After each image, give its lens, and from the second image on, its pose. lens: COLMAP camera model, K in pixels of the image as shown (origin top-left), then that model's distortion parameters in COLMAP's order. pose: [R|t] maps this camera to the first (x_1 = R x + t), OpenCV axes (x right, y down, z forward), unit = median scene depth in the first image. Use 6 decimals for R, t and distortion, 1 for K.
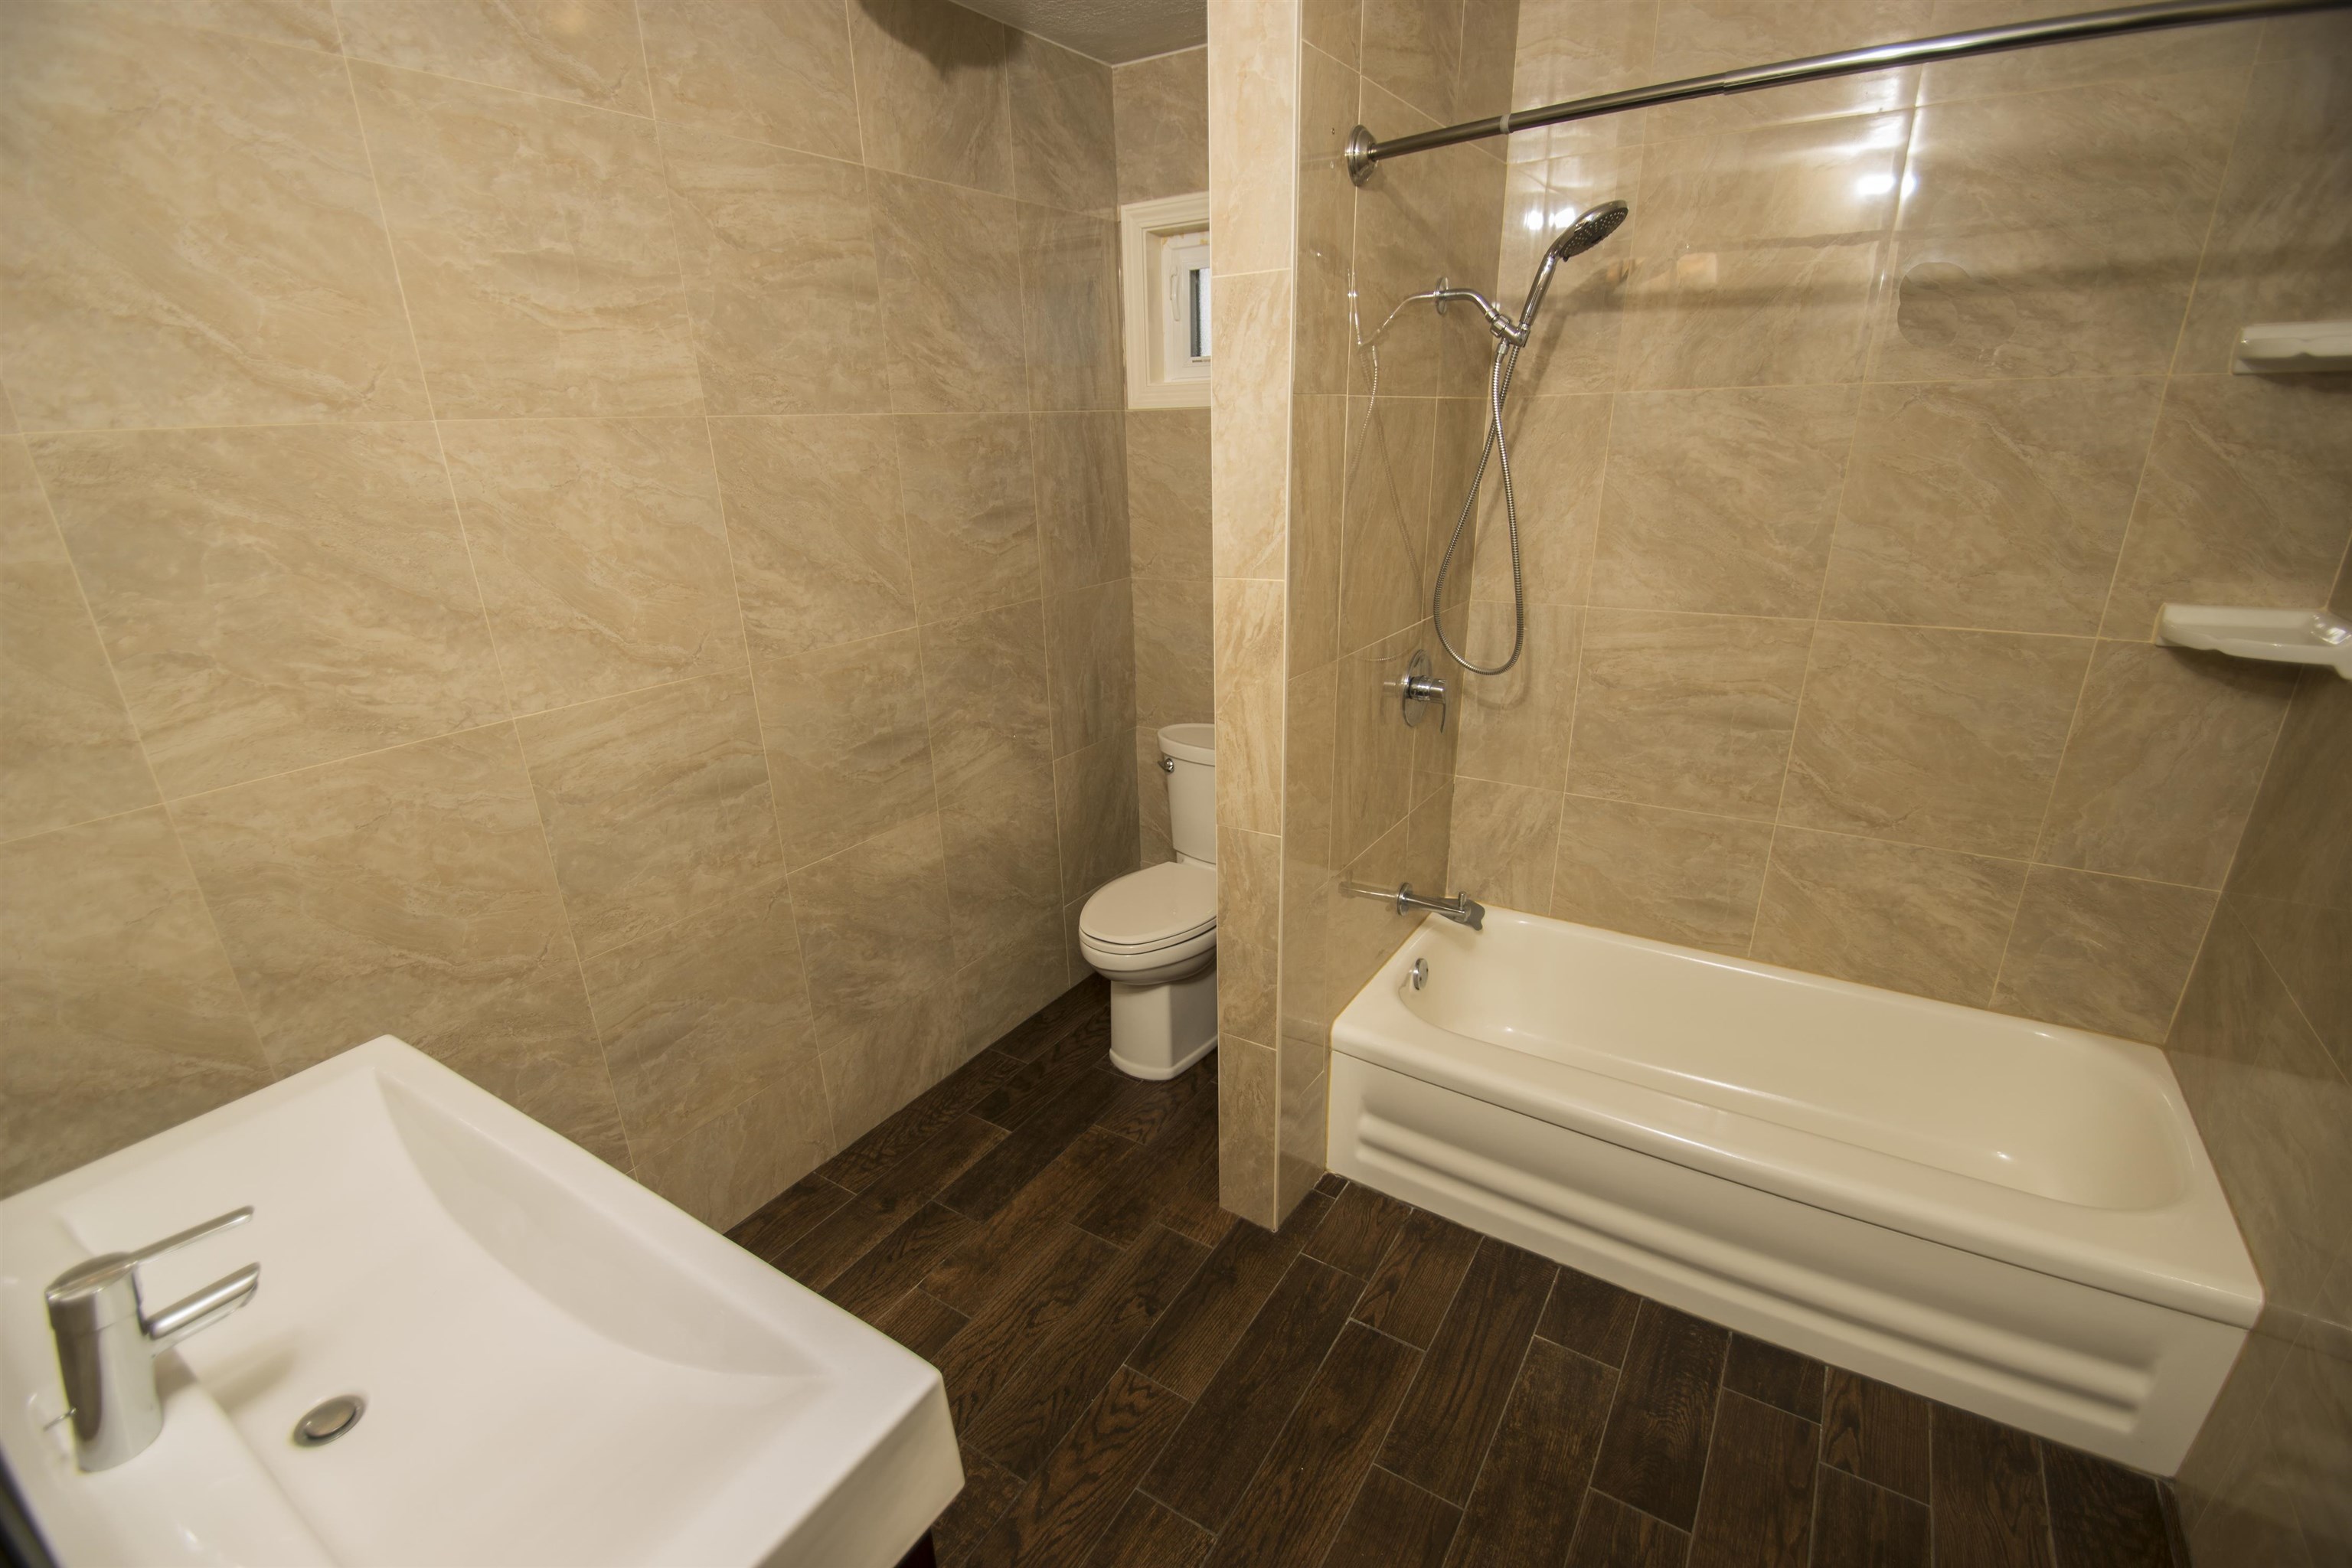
lens RADIAL K [[1038.3, 0, 1159.2], [0, 1038.3, 834.4], [0, 0, 1]] dist [0.021856, -0.023809]
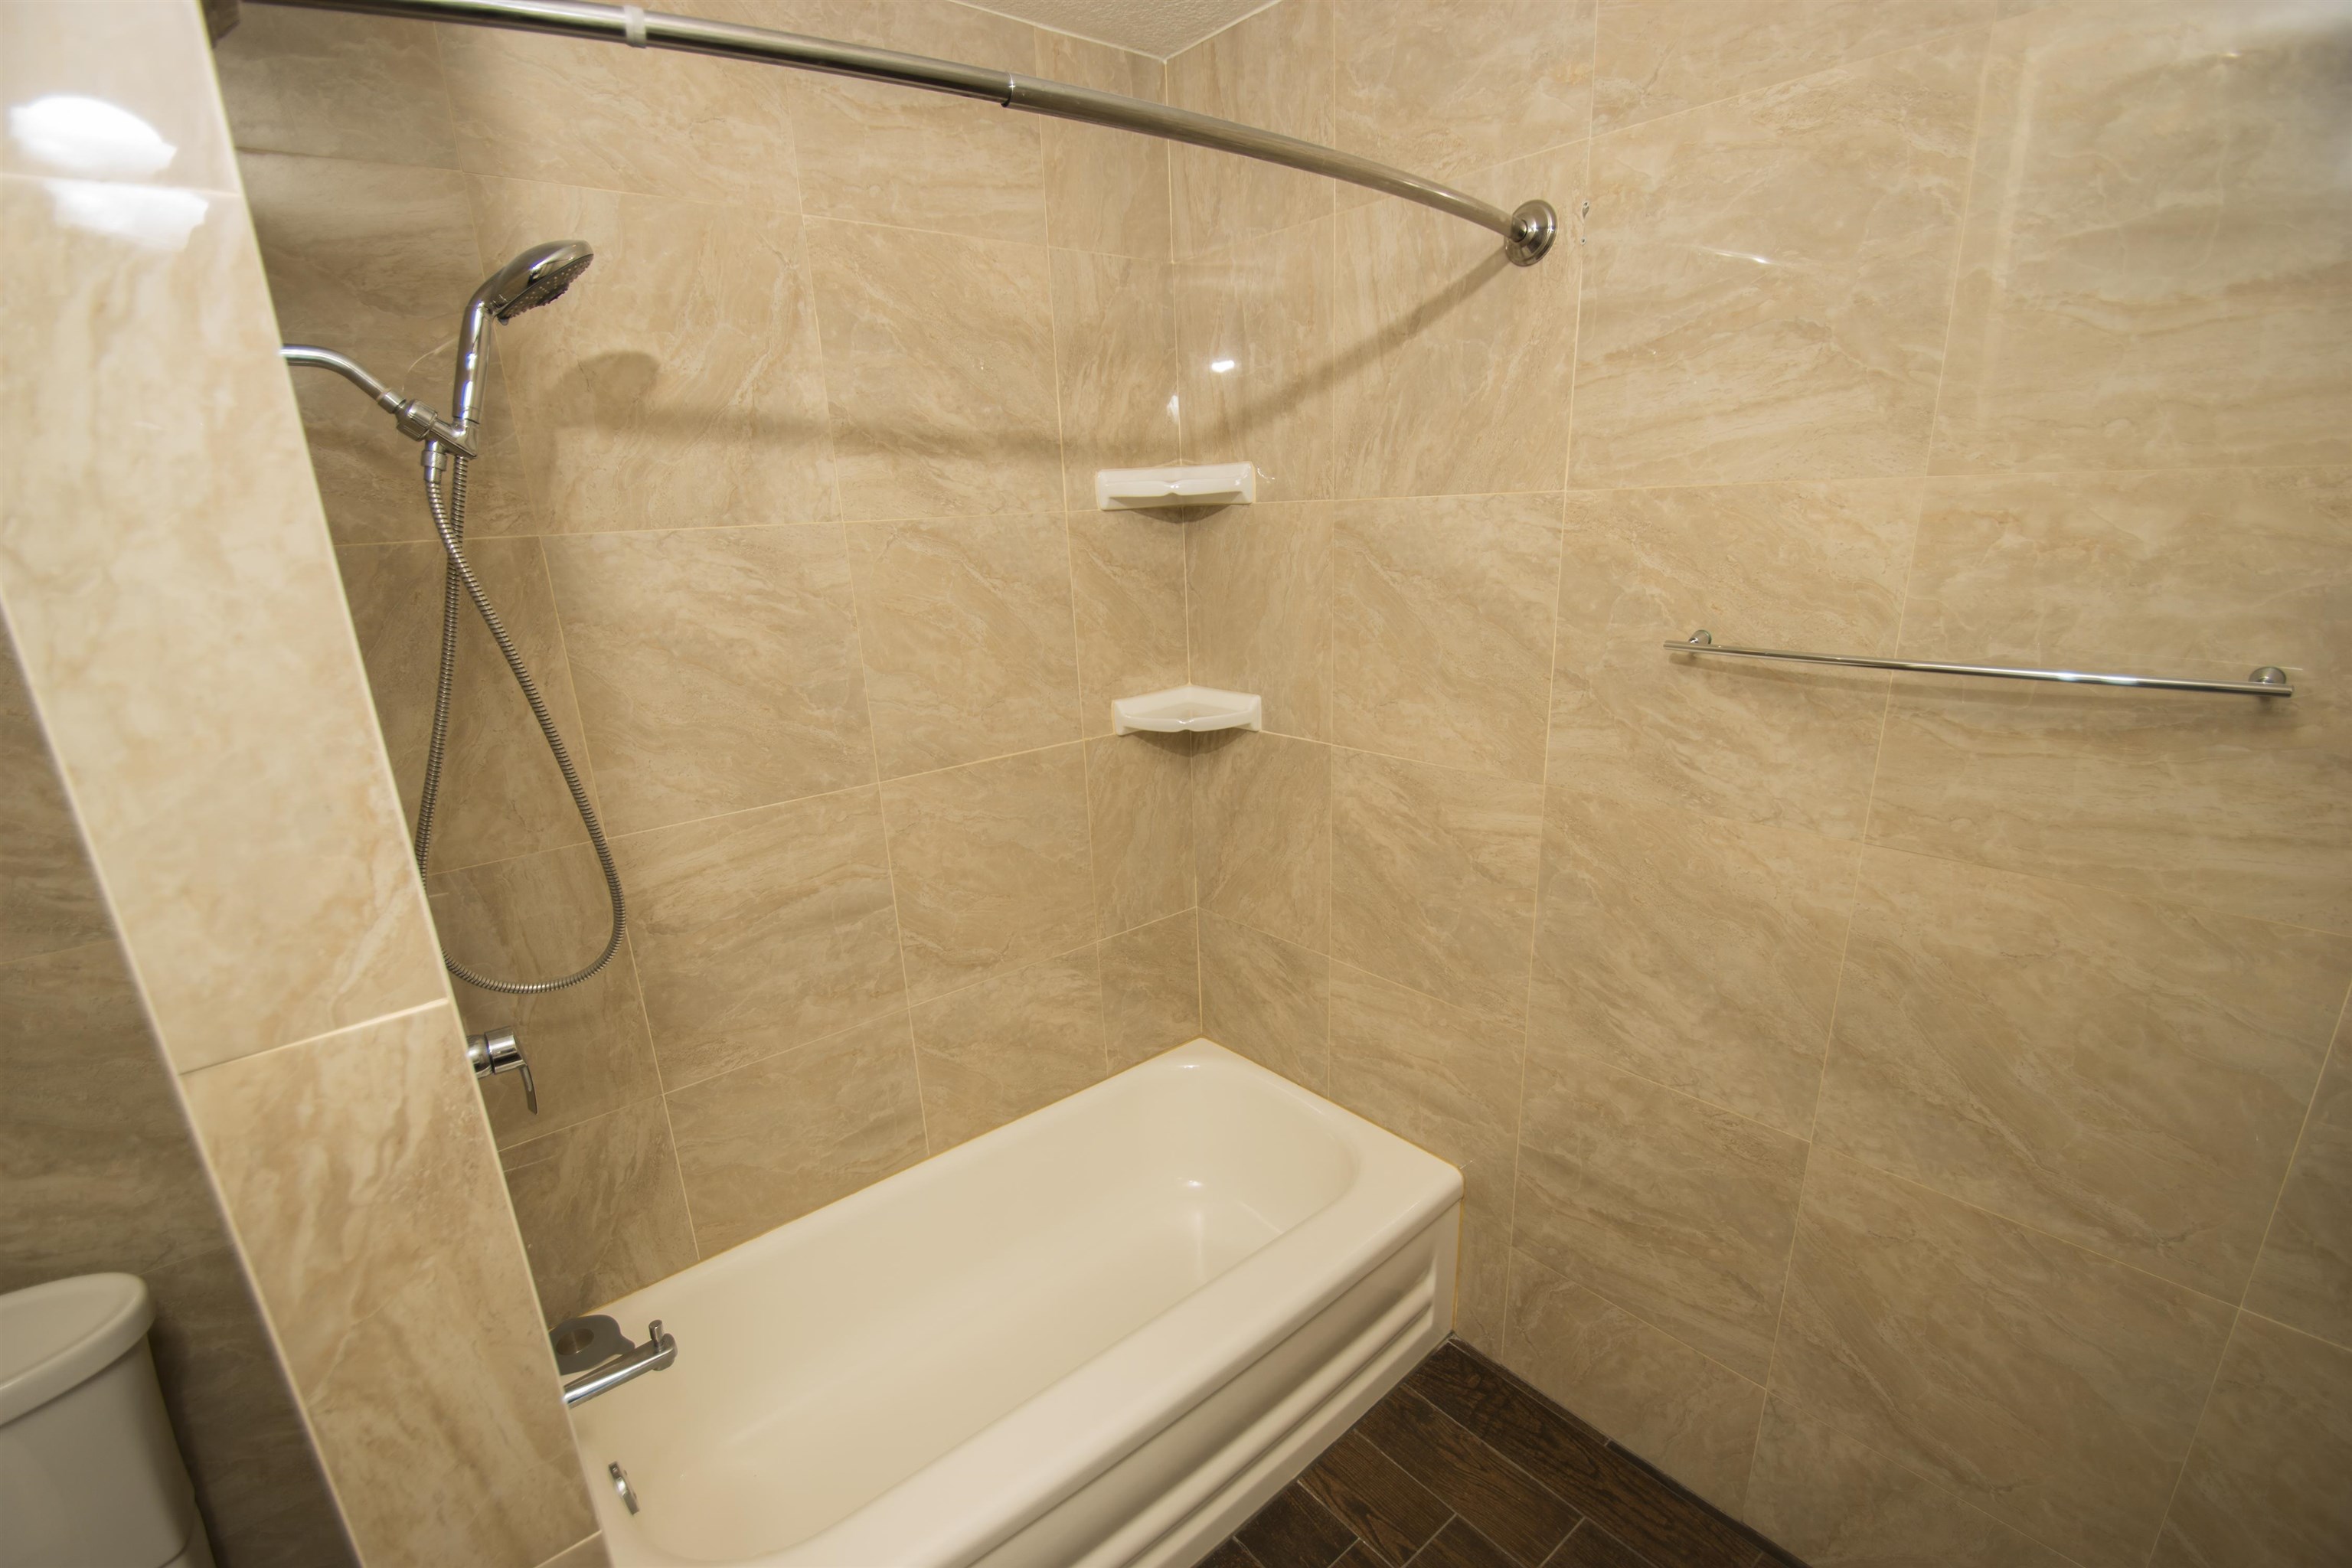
lens RADIAL K [[1038.4, 0, 1162.9], [0, 1038.4, 838.8], [0, 0, 1]] dist [0.013766, -0.018607]
pose [[0.297415, -0.274901, 0.914316, -0.113032], [0.382820, 0.911635, 0.149569, -0.209725], [-0.874639, 0.305534, 0.376372, 0.497899]]
